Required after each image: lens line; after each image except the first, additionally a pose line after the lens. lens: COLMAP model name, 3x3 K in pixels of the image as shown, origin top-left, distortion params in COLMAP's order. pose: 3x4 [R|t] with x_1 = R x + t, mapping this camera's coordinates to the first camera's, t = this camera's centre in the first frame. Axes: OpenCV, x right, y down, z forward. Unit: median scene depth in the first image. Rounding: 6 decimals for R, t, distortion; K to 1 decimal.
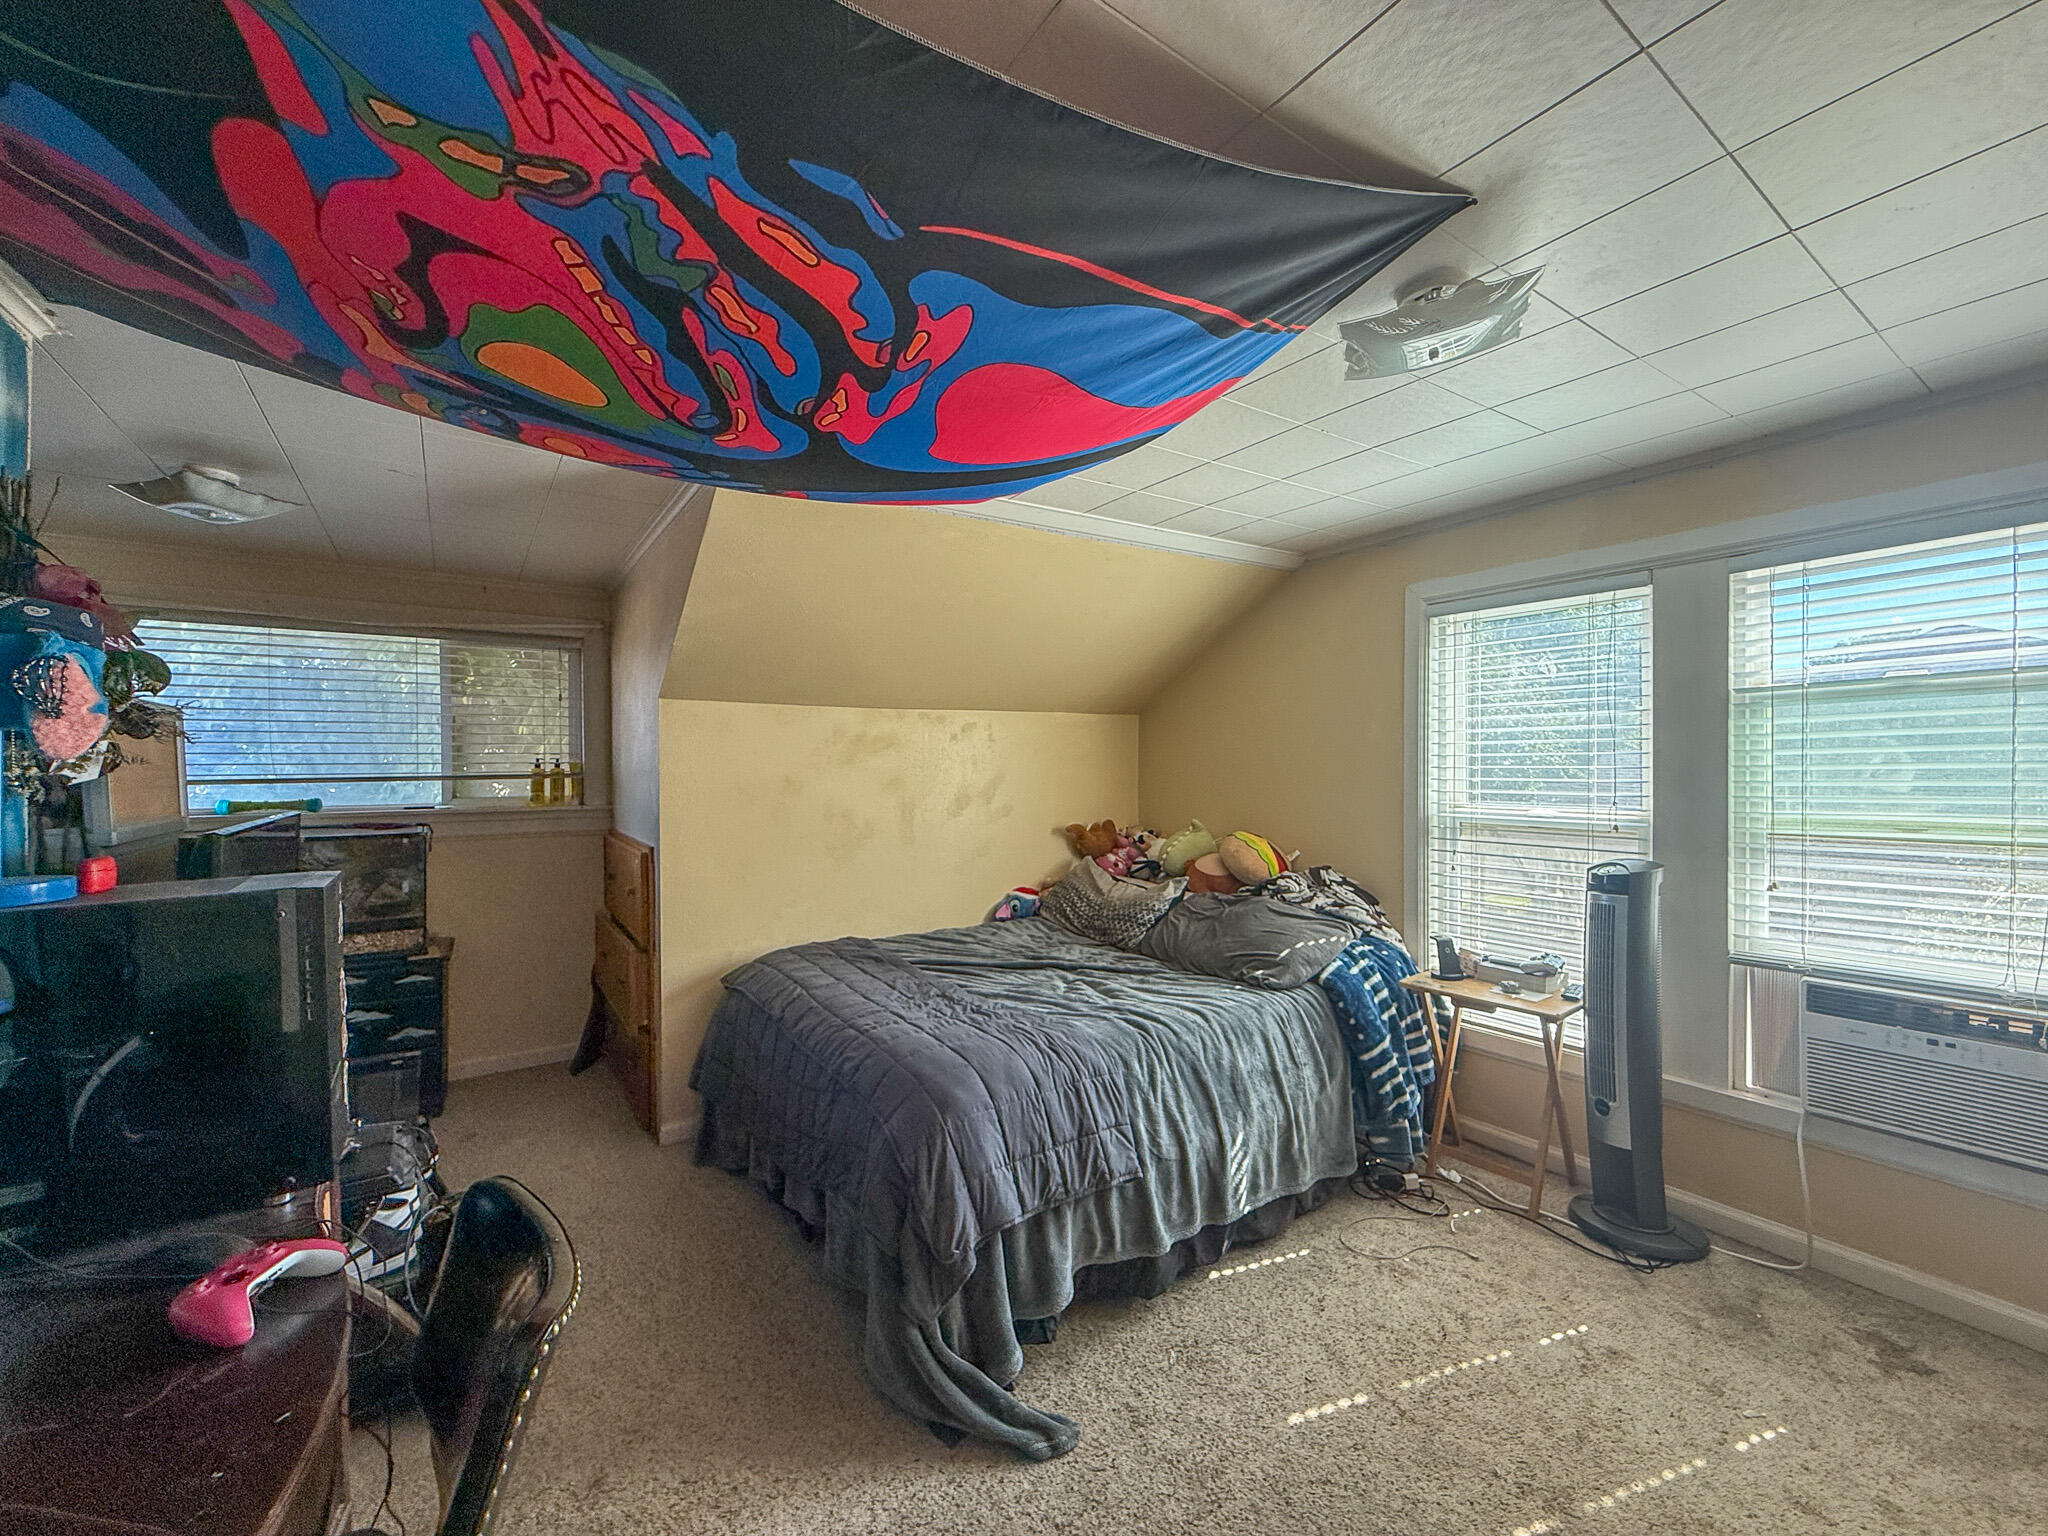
lens RADIAL K [[816.2, 0, 1016.9], [0, 816.2, 764.8], [0, 0, 1]] dist [-0.000184, 0.000136]
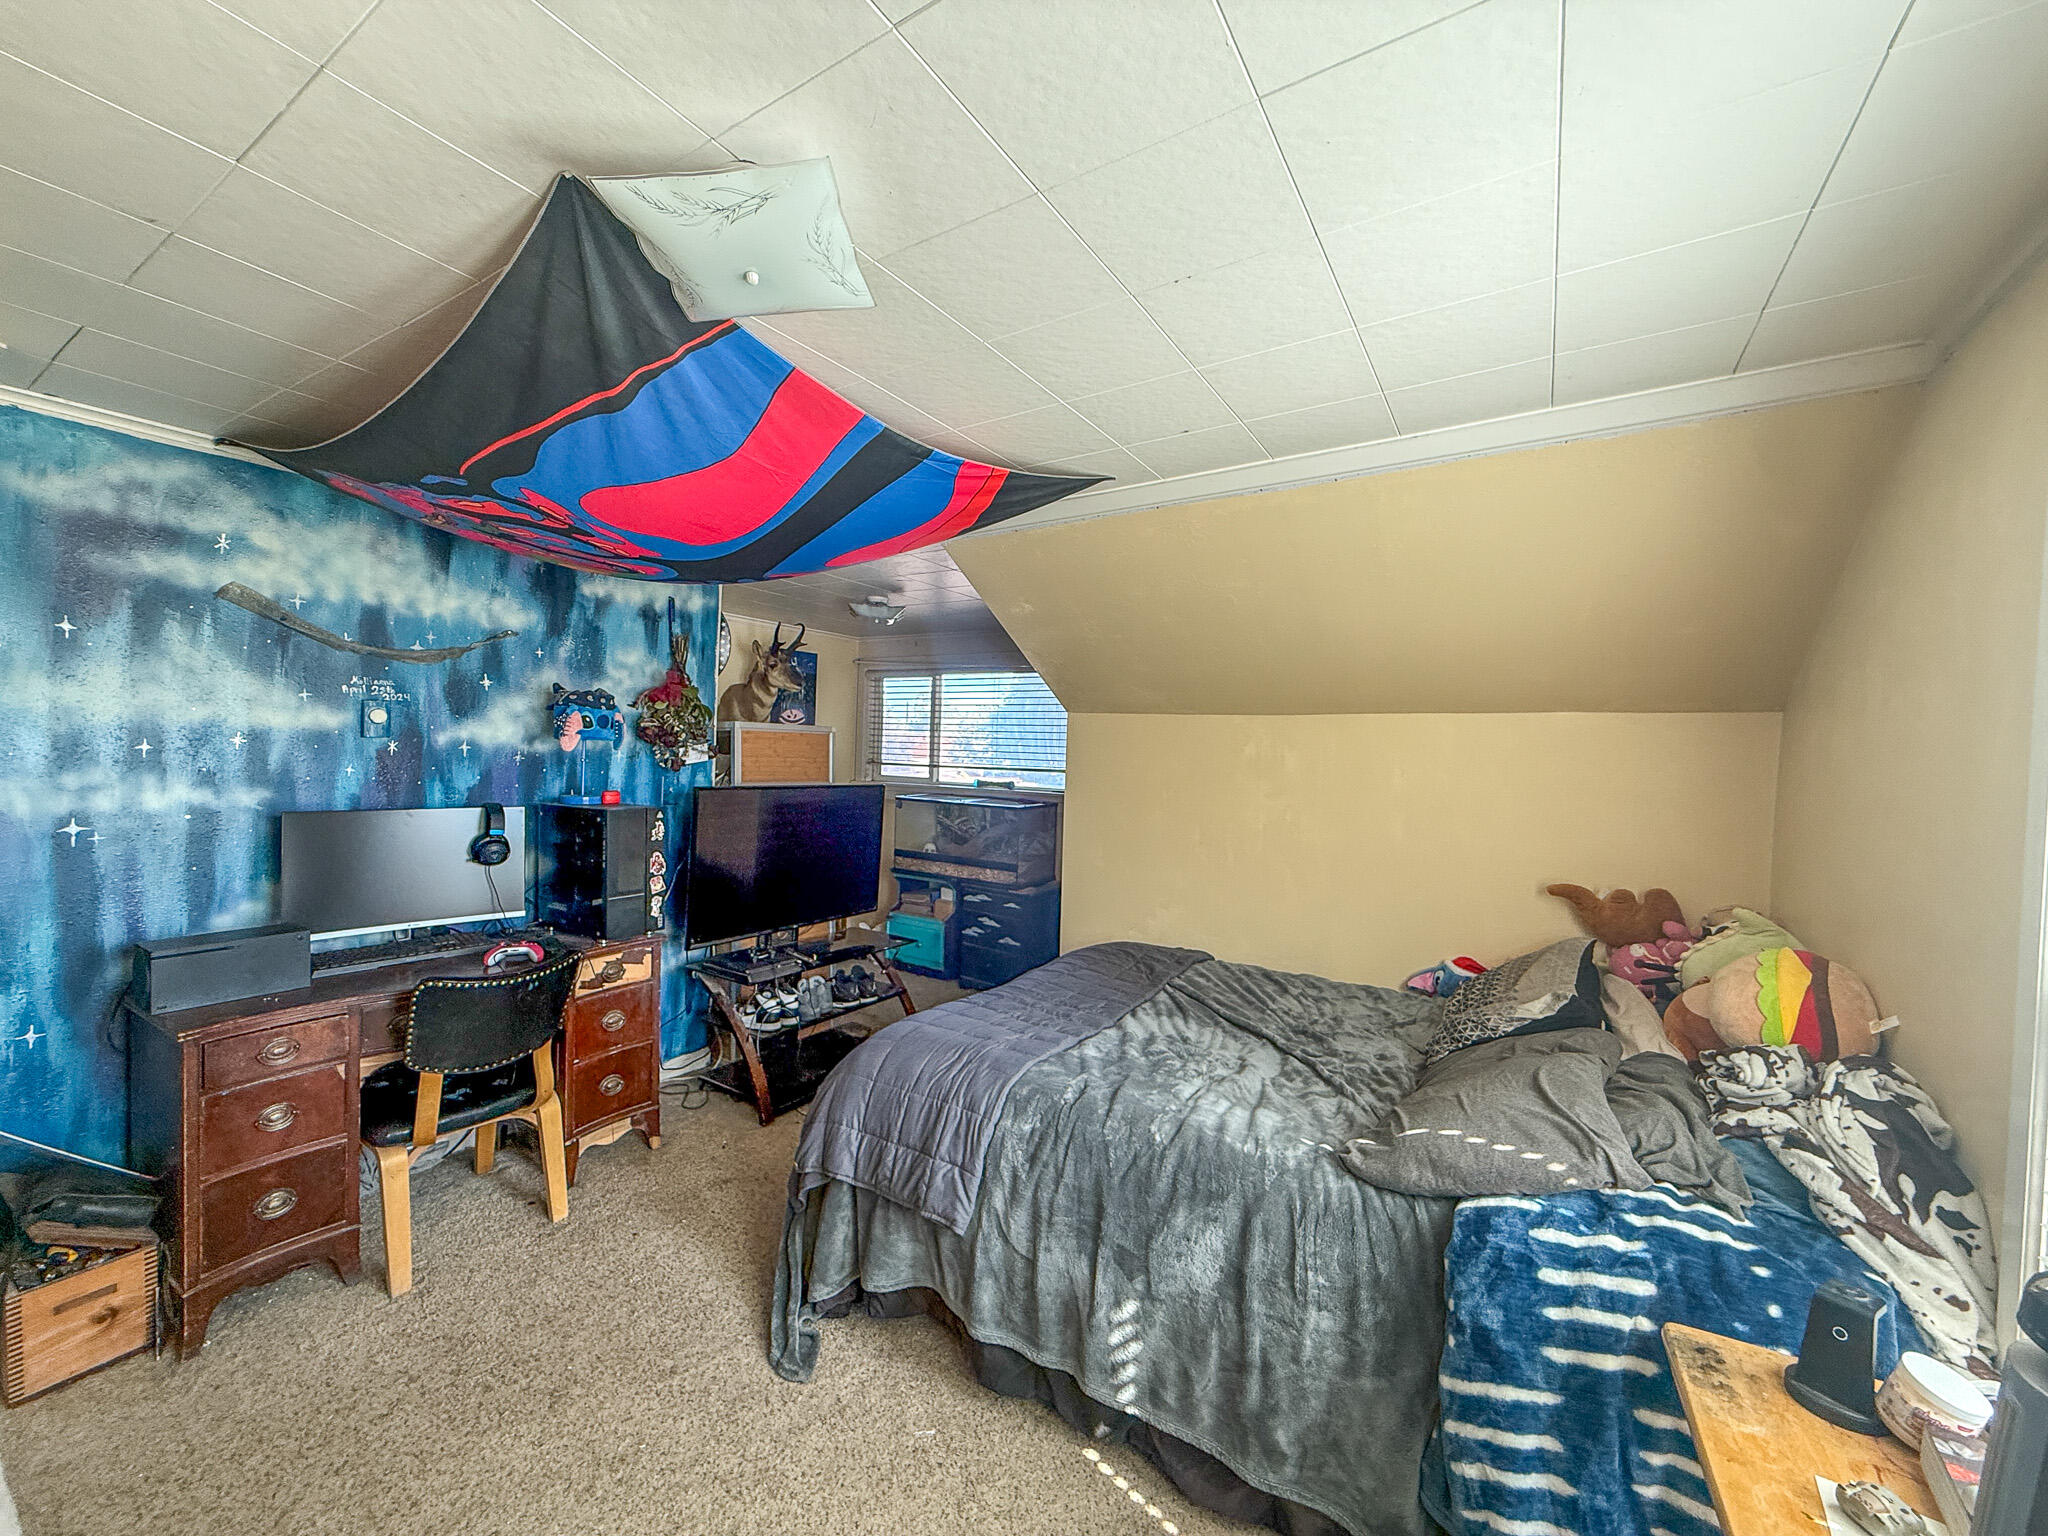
lens RADIAL K [[816.2, 0, 1016.9], [0, 816.2, 764.8], [0, 0, 1]] dist [-0.000184, 0.000136]
pose [[0.388458, 0.034629, -0.920816, 0.885407], [-0.037637, 0.999056, 0.021693, -0.037138], [0.920698, 0.026229, 0.389395, 0.609836]]
